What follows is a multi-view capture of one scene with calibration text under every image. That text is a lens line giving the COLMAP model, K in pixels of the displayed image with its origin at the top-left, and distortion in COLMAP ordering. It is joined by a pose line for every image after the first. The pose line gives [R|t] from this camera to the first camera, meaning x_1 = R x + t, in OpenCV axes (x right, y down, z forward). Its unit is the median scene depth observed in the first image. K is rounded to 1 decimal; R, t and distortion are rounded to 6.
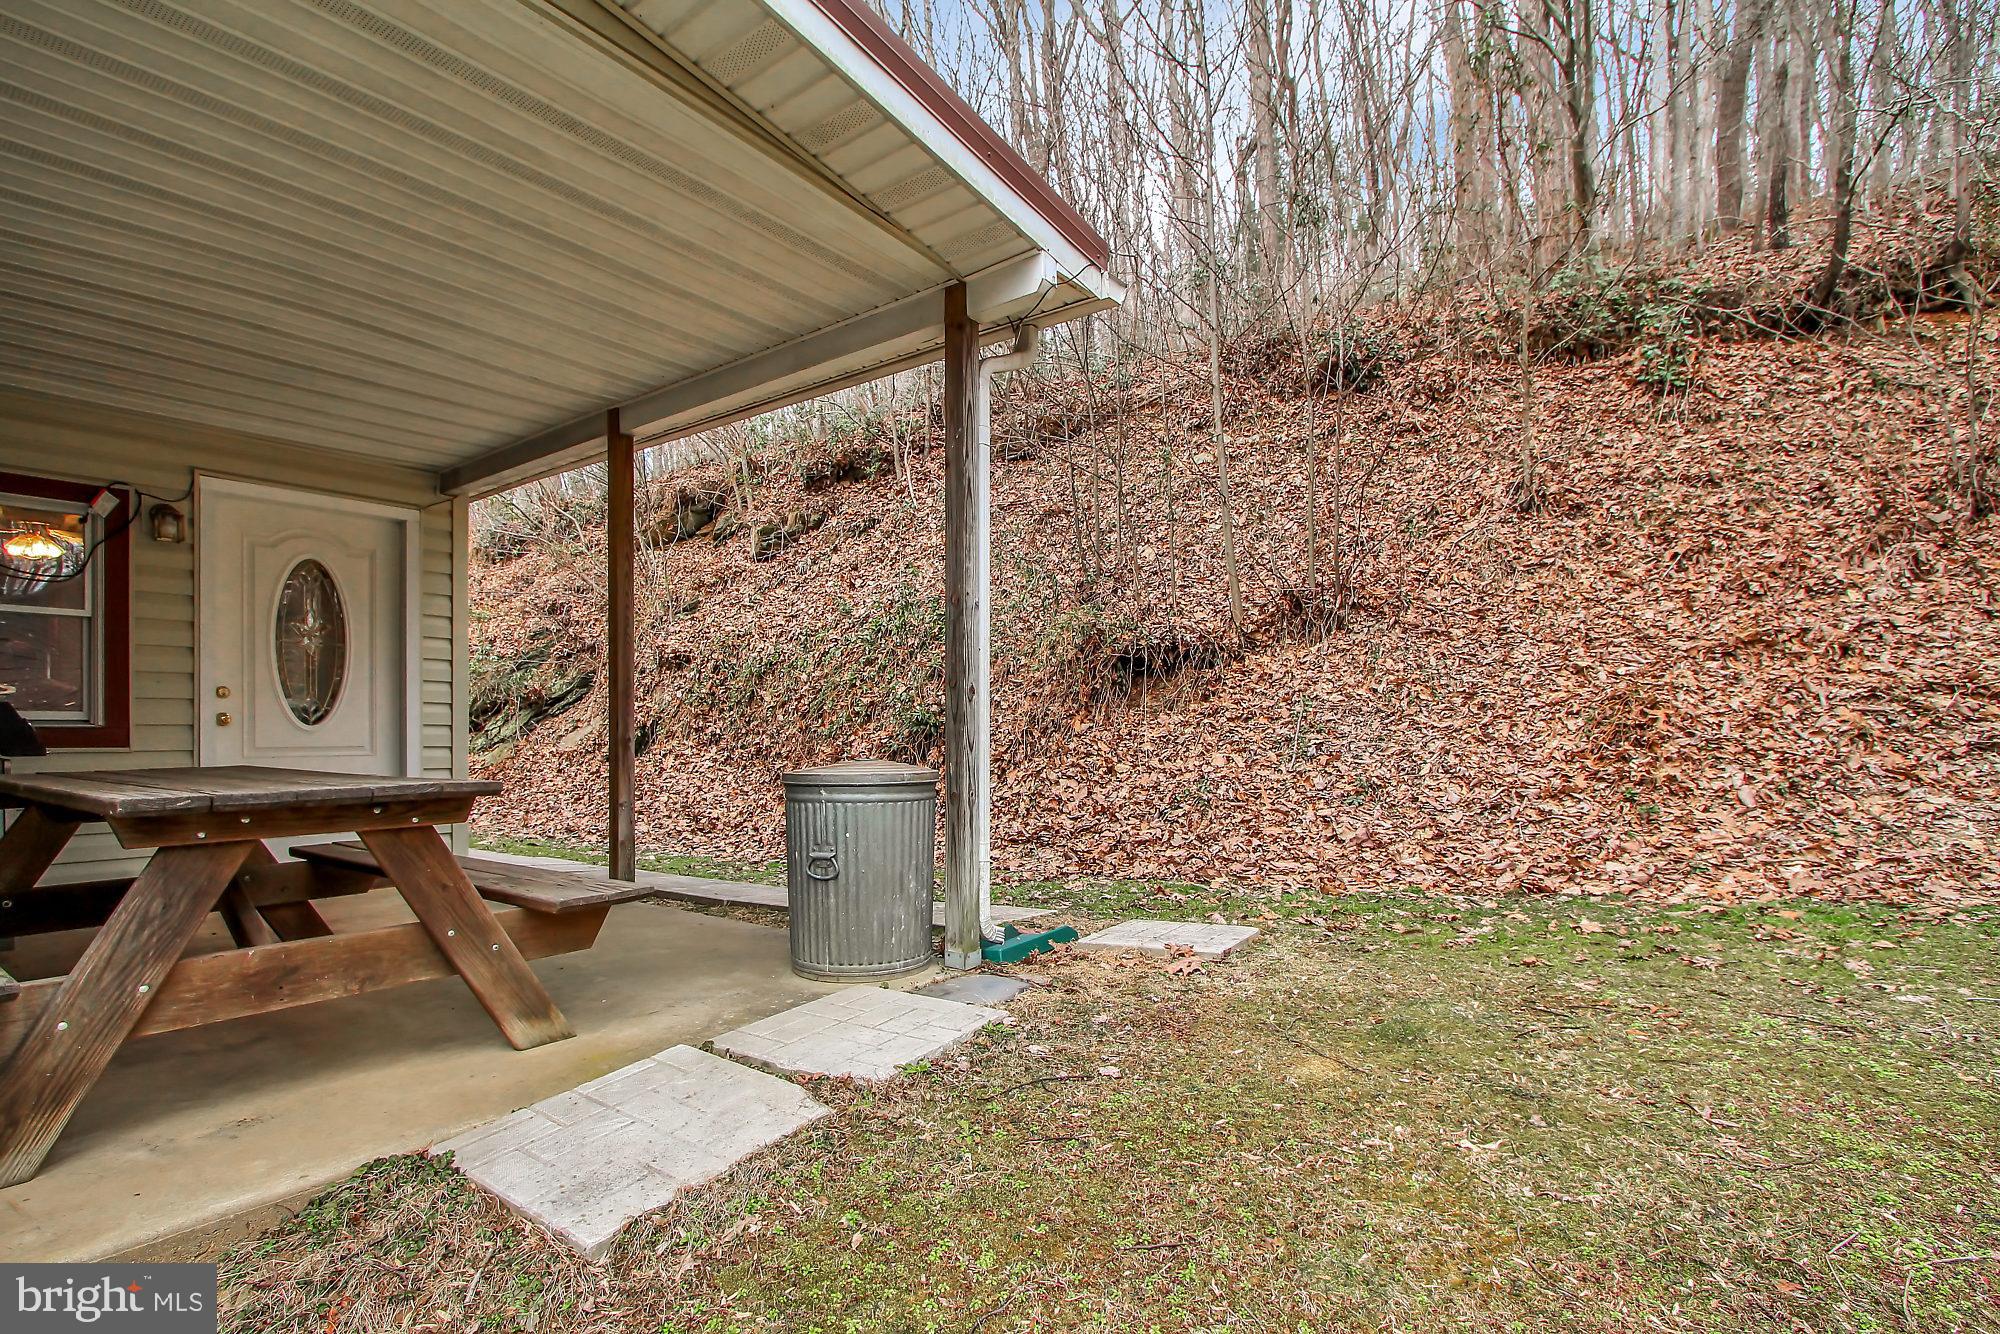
lens RADIAL K [[983.9, 0, 1006.8], [0, 983.9, 705.4], [0, 0, 1]] dist [-0.000425, 0.000028]
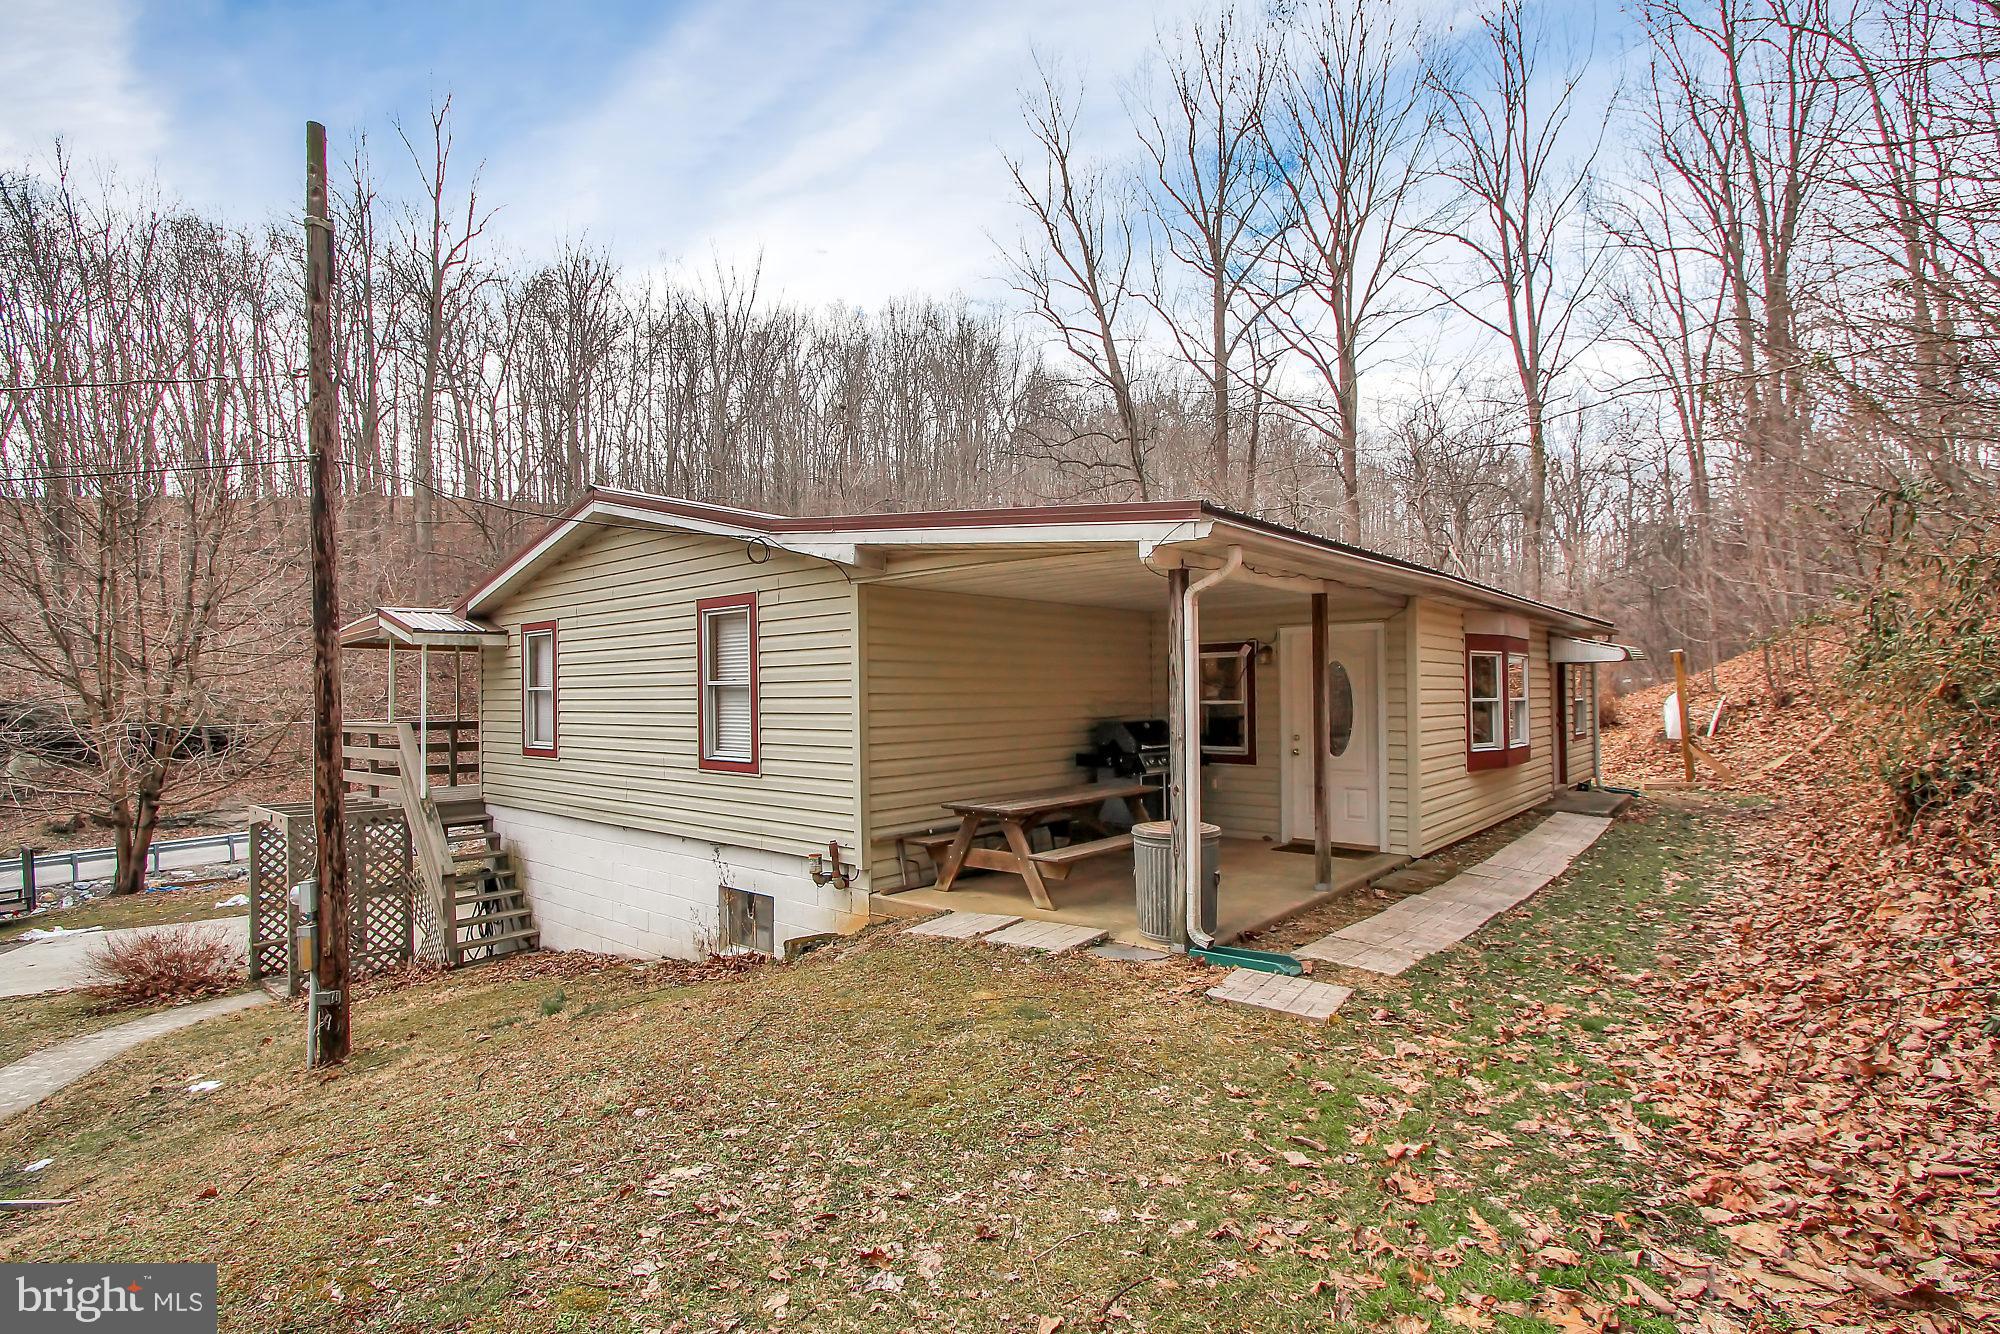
lens RADIAL K [[983.9, 0, 1006.8], [0, 983.9, 705.4], [0, 0, 1]] dist [-0.000425, 0.000028]
pose [[-0.054280, 0.031619, -0.998025, 1.224030], [0.036121, 0.998906, 0.029683, -0.165189], [0.997872, -0.034439, -0.055362, 0.590070]]
